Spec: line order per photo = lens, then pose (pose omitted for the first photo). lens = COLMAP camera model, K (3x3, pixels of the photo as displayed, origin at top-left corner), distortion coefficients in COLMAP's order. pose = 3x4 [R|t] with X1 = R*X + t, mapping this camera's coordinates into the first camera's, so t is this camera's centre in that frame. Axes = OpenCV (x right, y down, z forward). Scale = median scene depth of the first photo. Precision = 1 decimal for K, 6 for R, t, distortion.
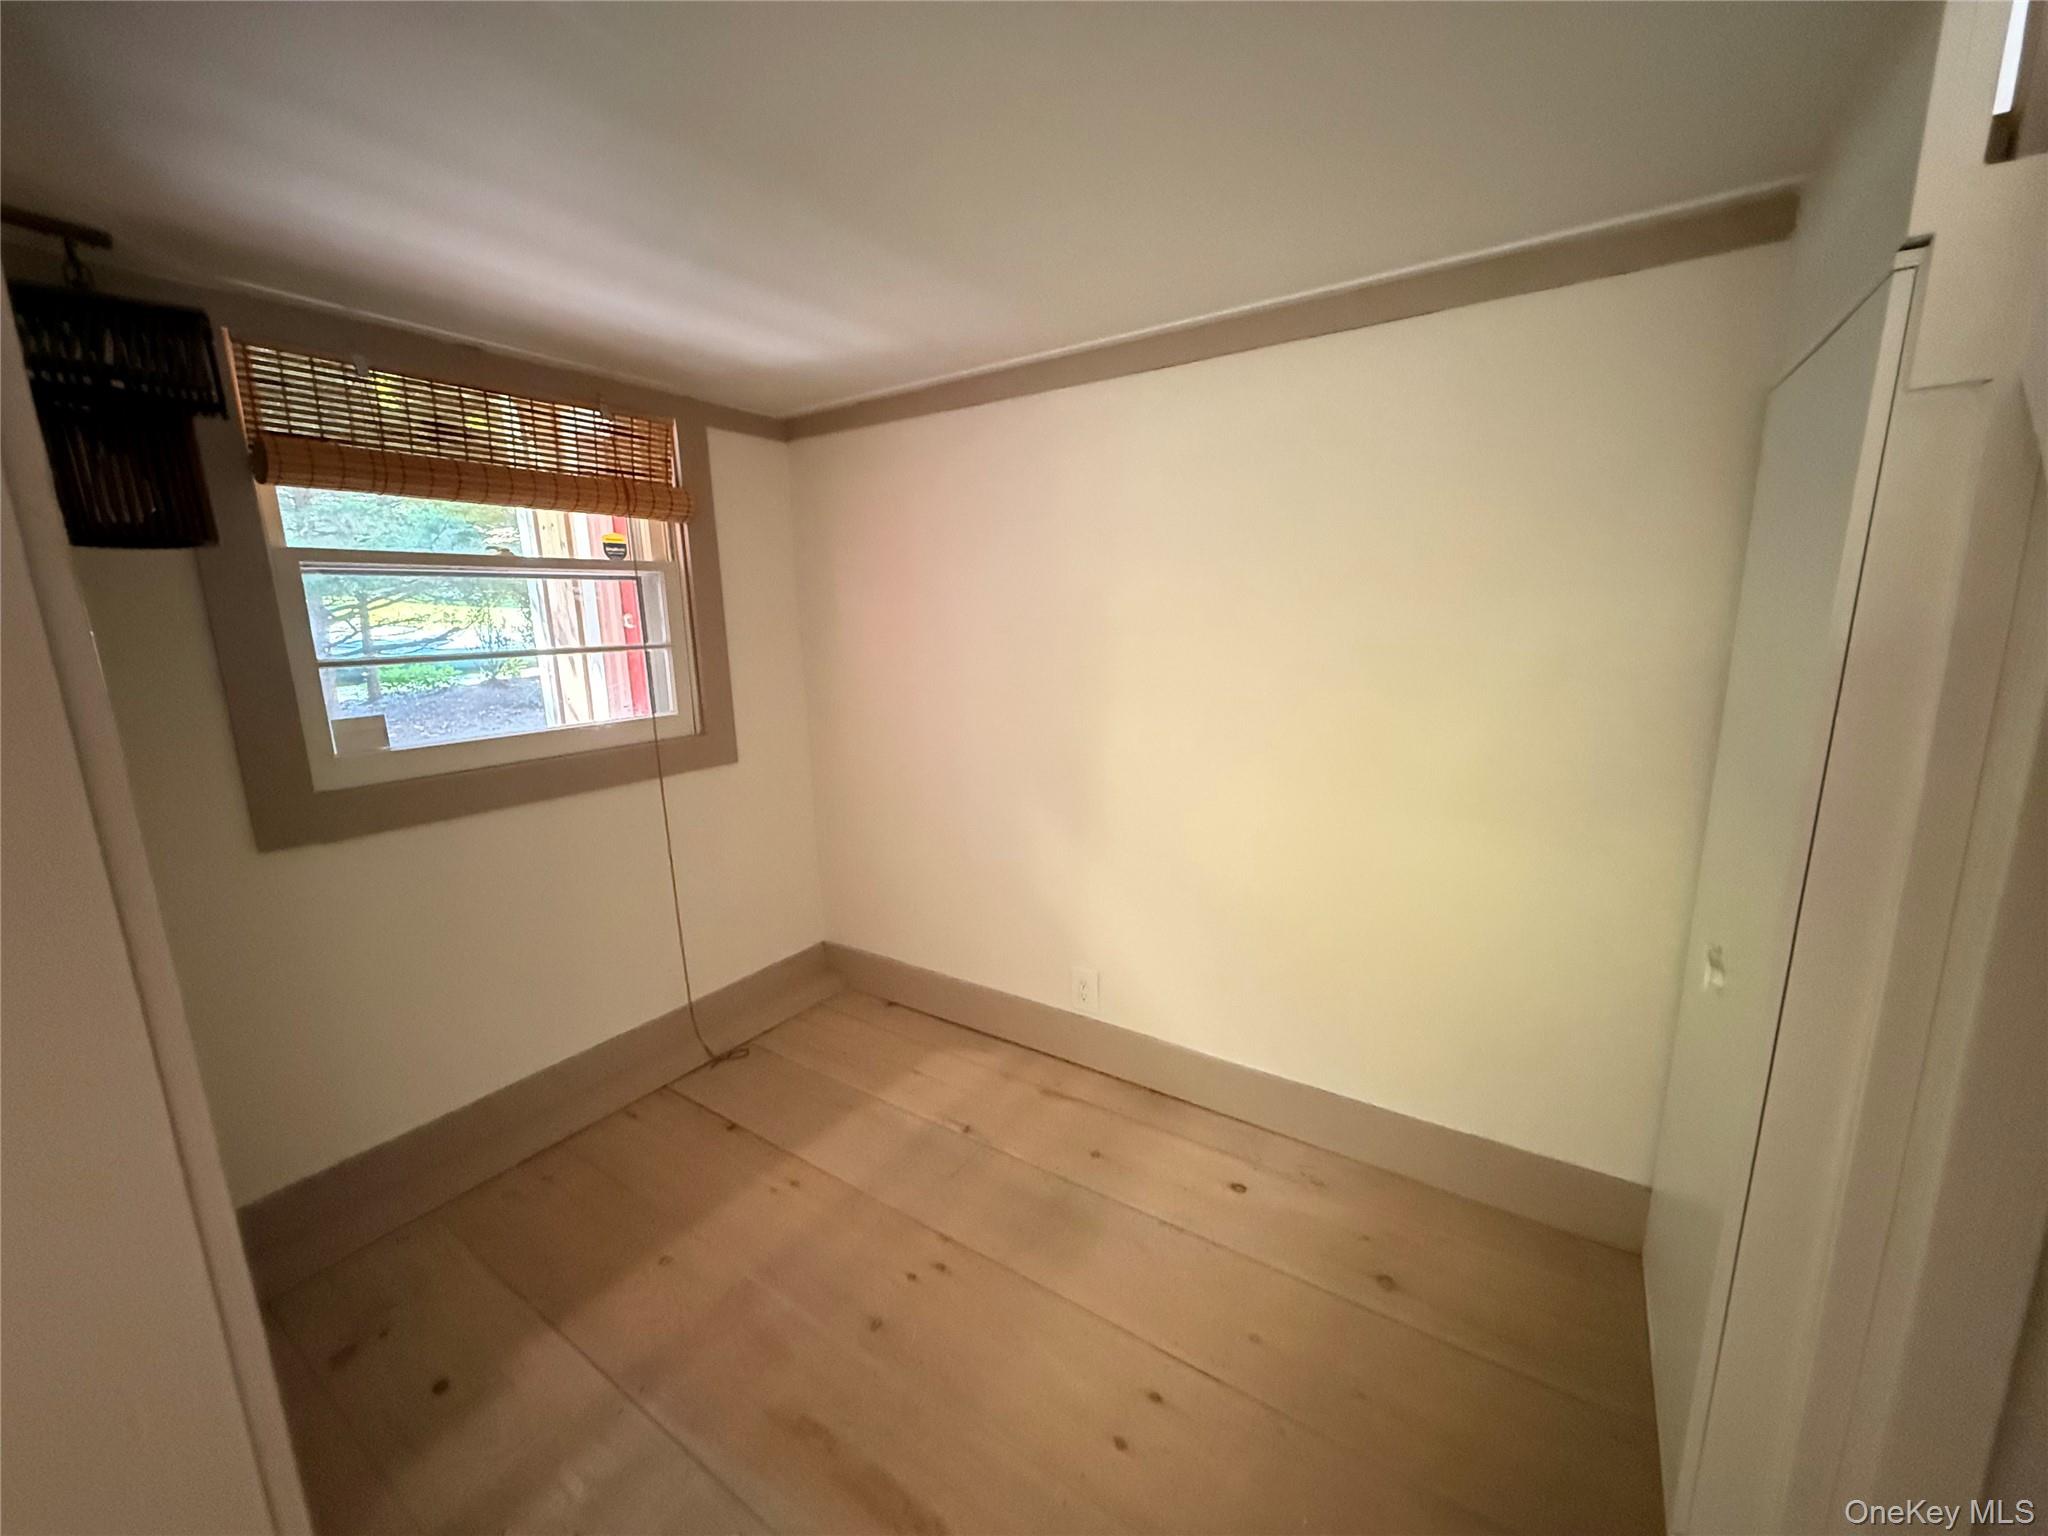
lens RADIAL K [[812.6, 0, 1020.9], [0, 812.6, 770.3], [0, 0, 1]] dist [-0.000111, 0.000010]
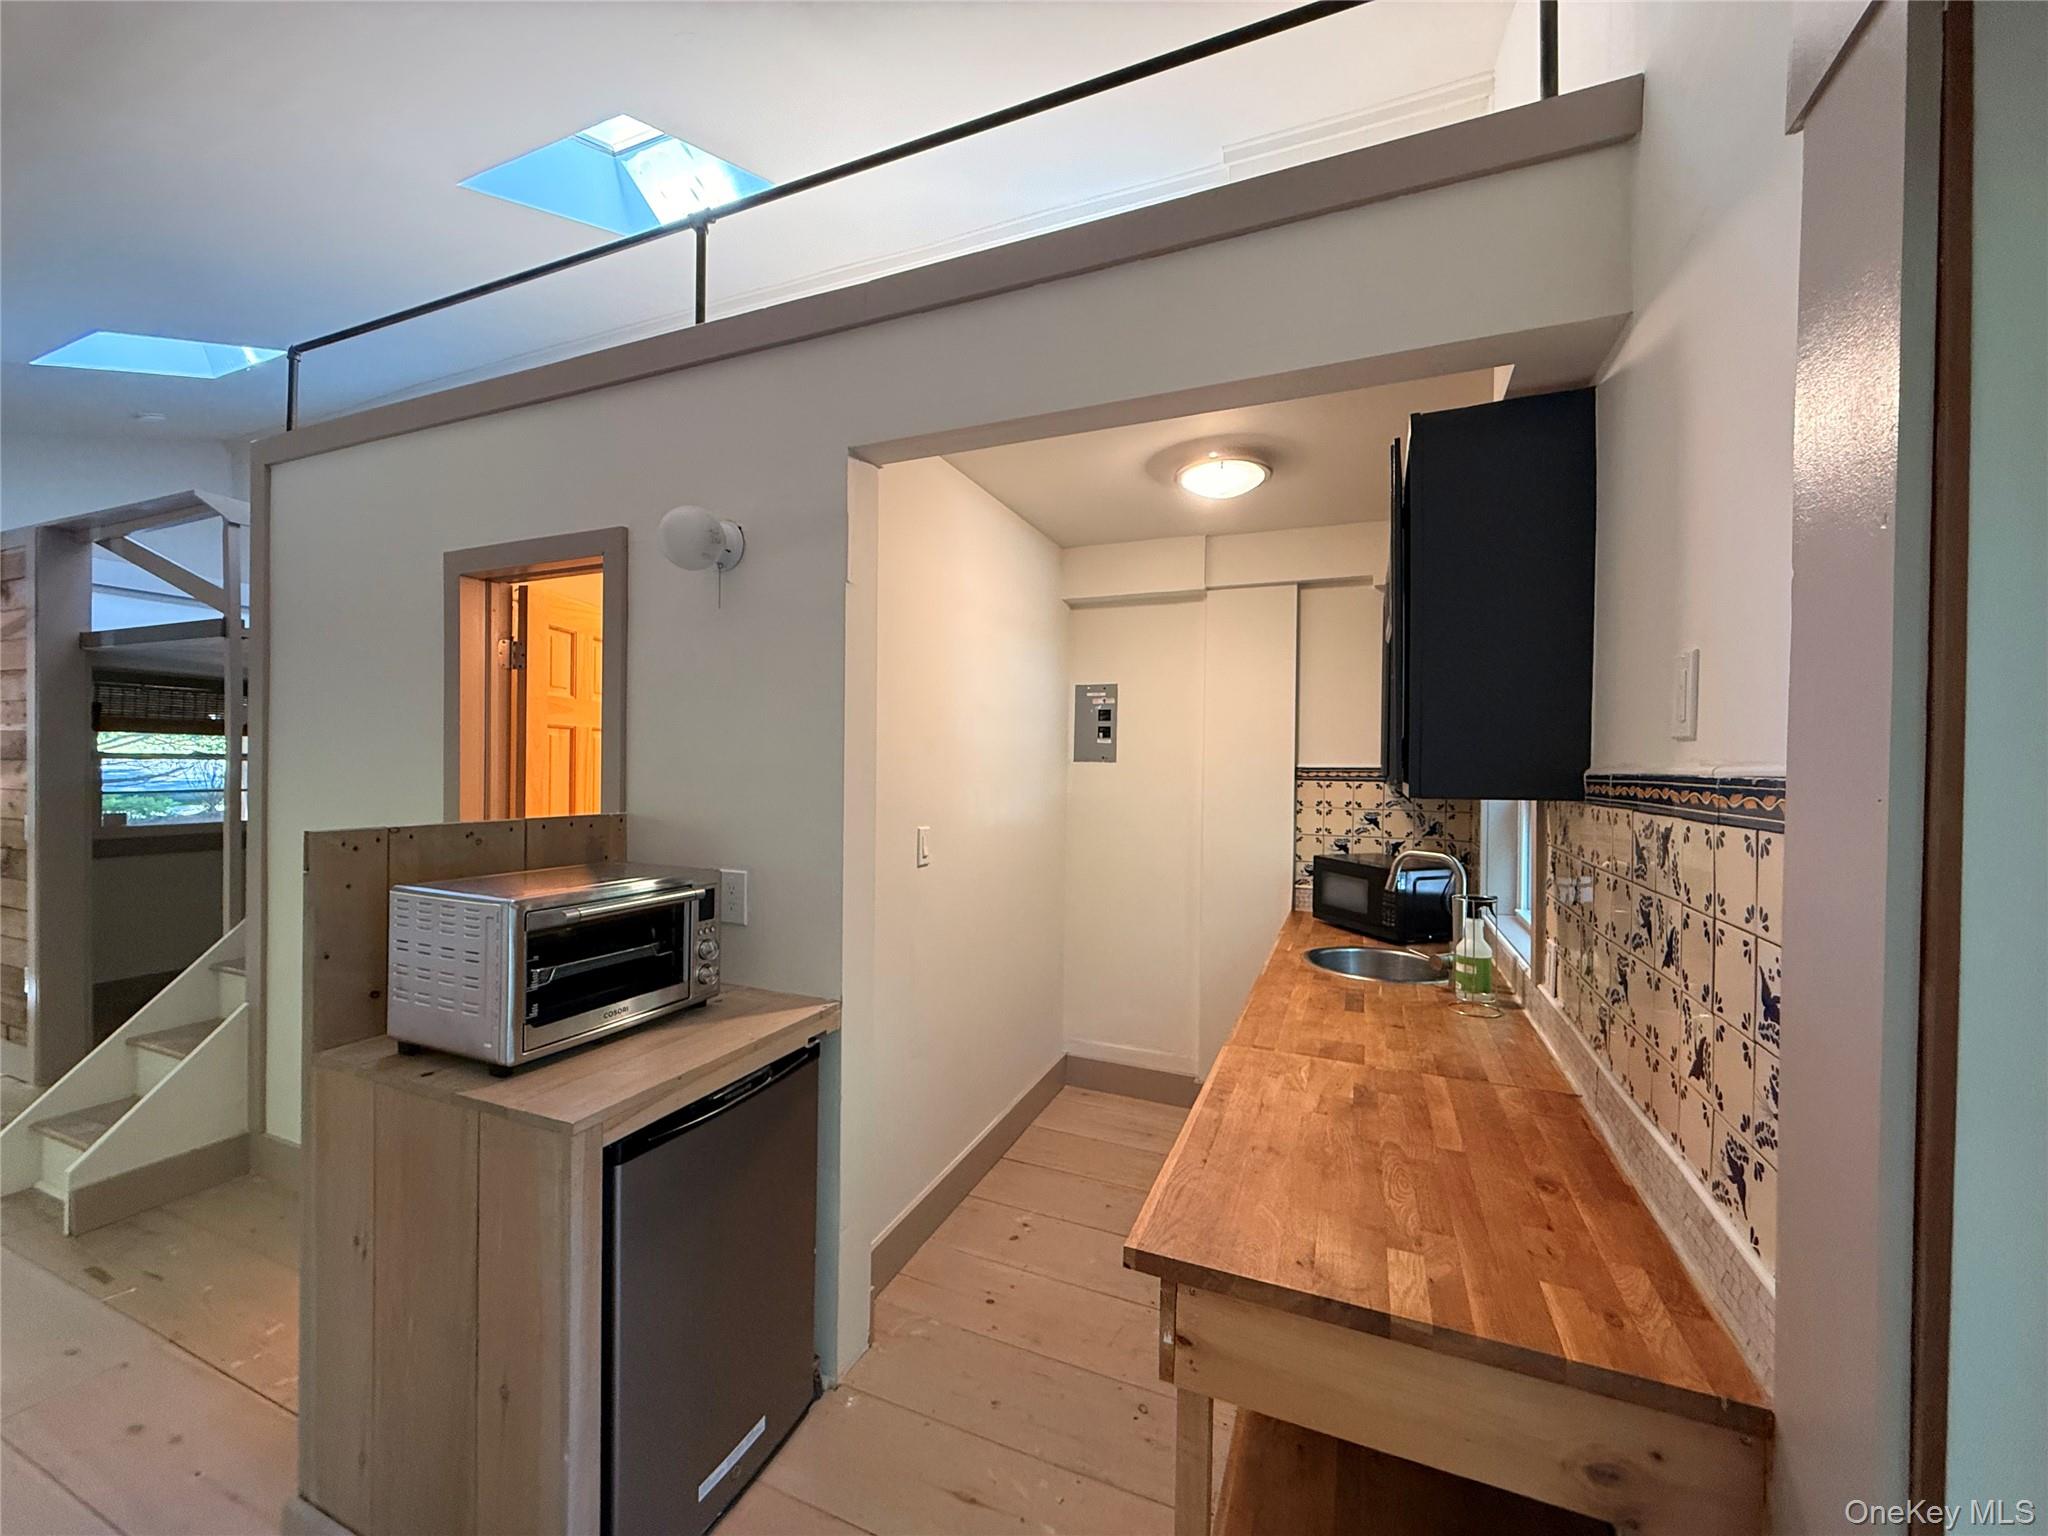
lens RADIAL K [[812.6, 0, 1014.9], [0, 812.6, 769.5], [0, 0, 1]] dist [-0.000111, 0.000010]
pose [[0.981701, 0.033196, 0.187515, 0.444148], [0.002413, 0.982442, -0.186555, 0.086999], [-0.190416, 0.183594, 0.964383, -0.600045]]
